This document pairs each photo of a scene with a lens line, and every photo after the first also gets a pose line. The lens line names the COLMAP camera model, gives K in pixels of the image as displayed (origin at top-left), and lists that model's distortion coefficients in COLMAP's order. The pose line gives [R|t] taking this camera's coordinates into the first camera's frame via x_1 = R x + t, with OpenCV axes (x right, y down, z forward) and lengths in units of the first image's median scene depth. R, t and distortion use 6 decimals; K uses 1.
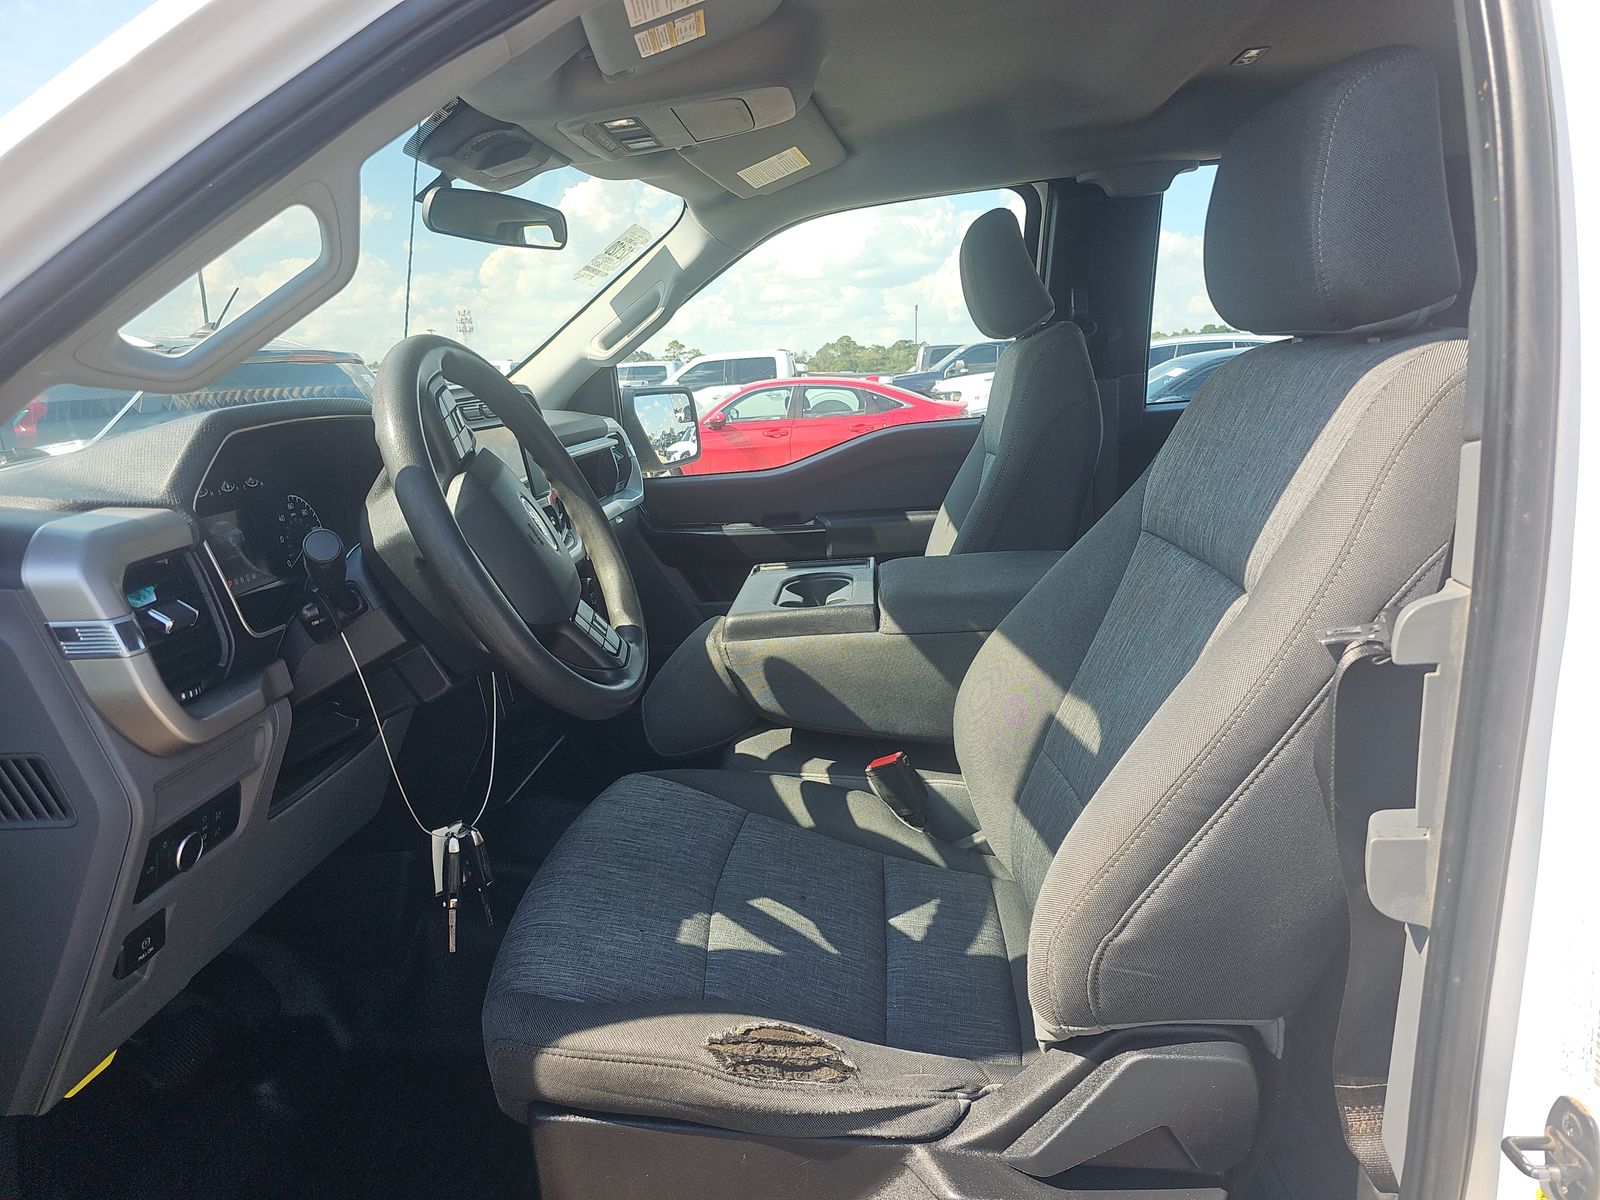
lens RADIAL K [[1049.3, 0, 793.7], [0, 1049.3, 607.9], [0, 0, 1]] dist [0.026097, -0.028352]
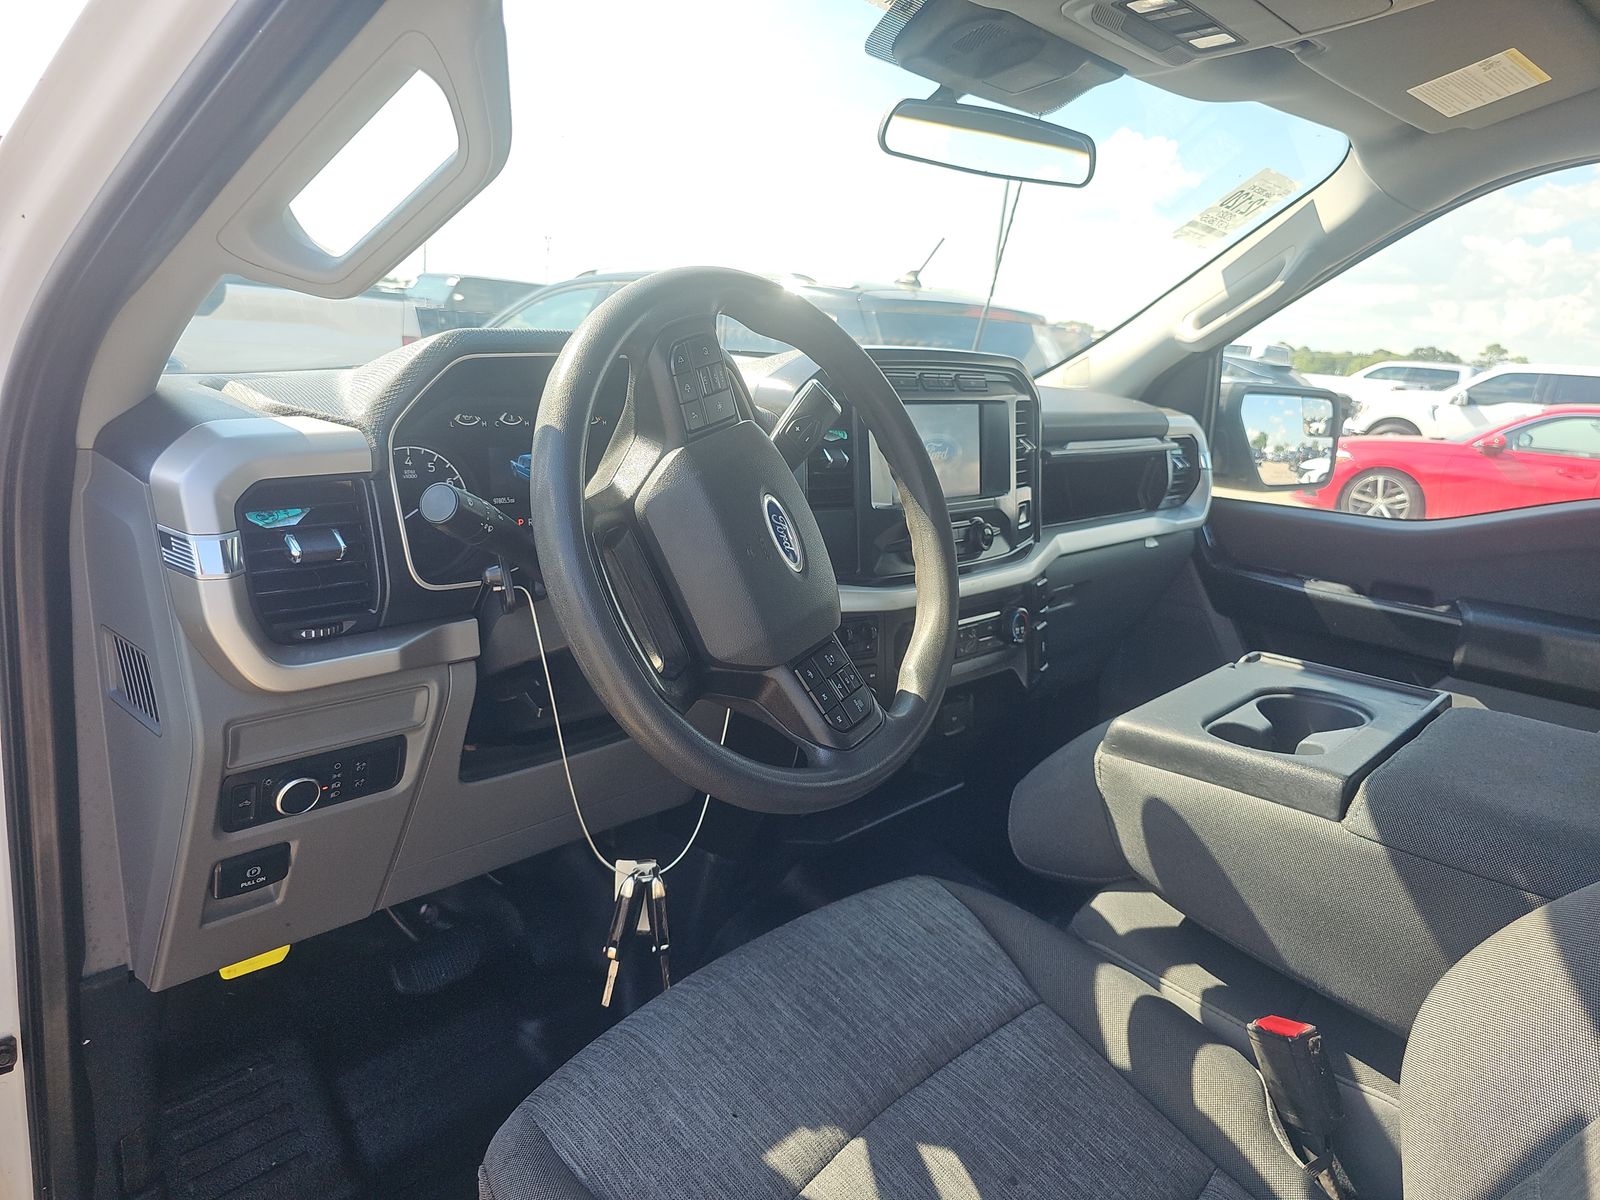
lens RADIAL K [[1066.2, 0, 793.7], [0, 1066.2, 595.3], [0, 0, 1]] dist [0.005972, -0.019282]
pose [[0.770008, 0.254136, -0.585238, 0.103632], [-0.247763, 0.964367, 0.092784, -0.052263], [0.587964, 0.073556, 0.805536, 0.192357]]
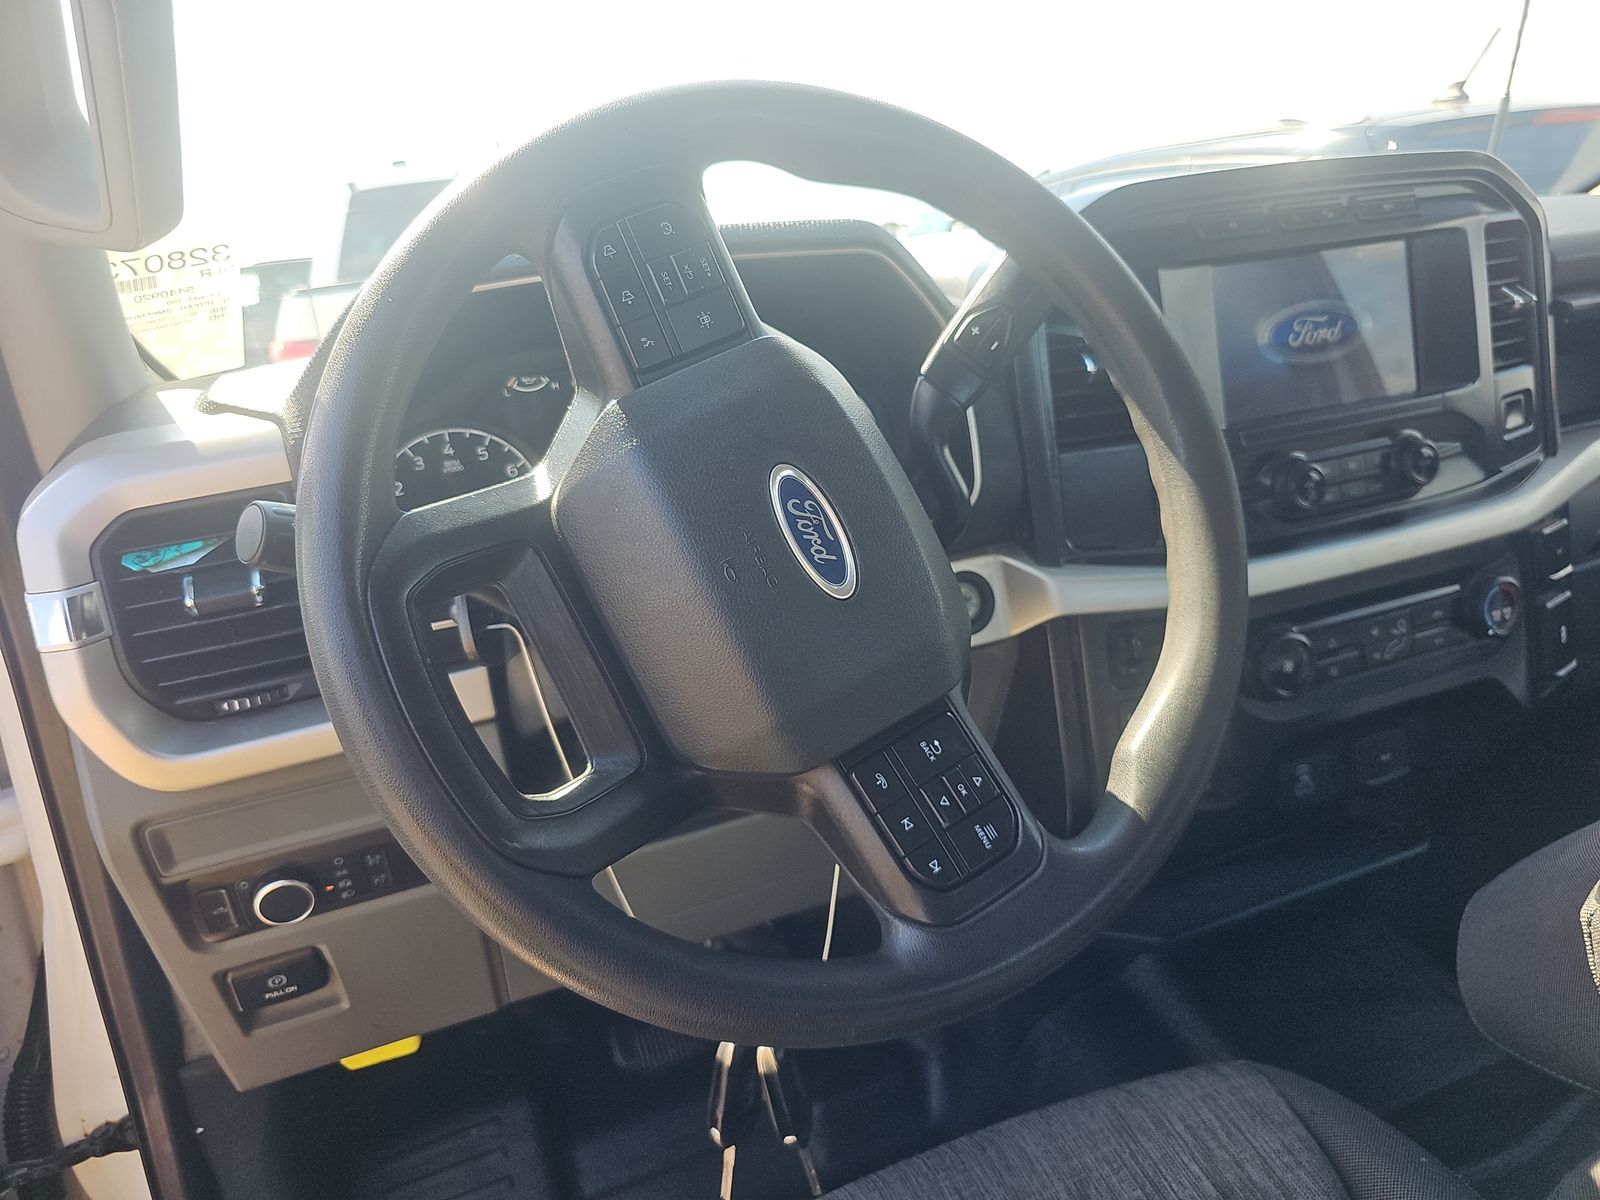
lens RADIAL K [[1085.9, 0, 800.2], [0, 1085.9, 577.8], [0, 0, 1]] dist [-0.006616, -0.004961]
pose [[0.426842, 0.261457, -0.865706, 0.064681], [-0.118579, 0.965210, 0.233043, -0.076683], [0.896518, 0.003182, 0.442995, 0.381273]]
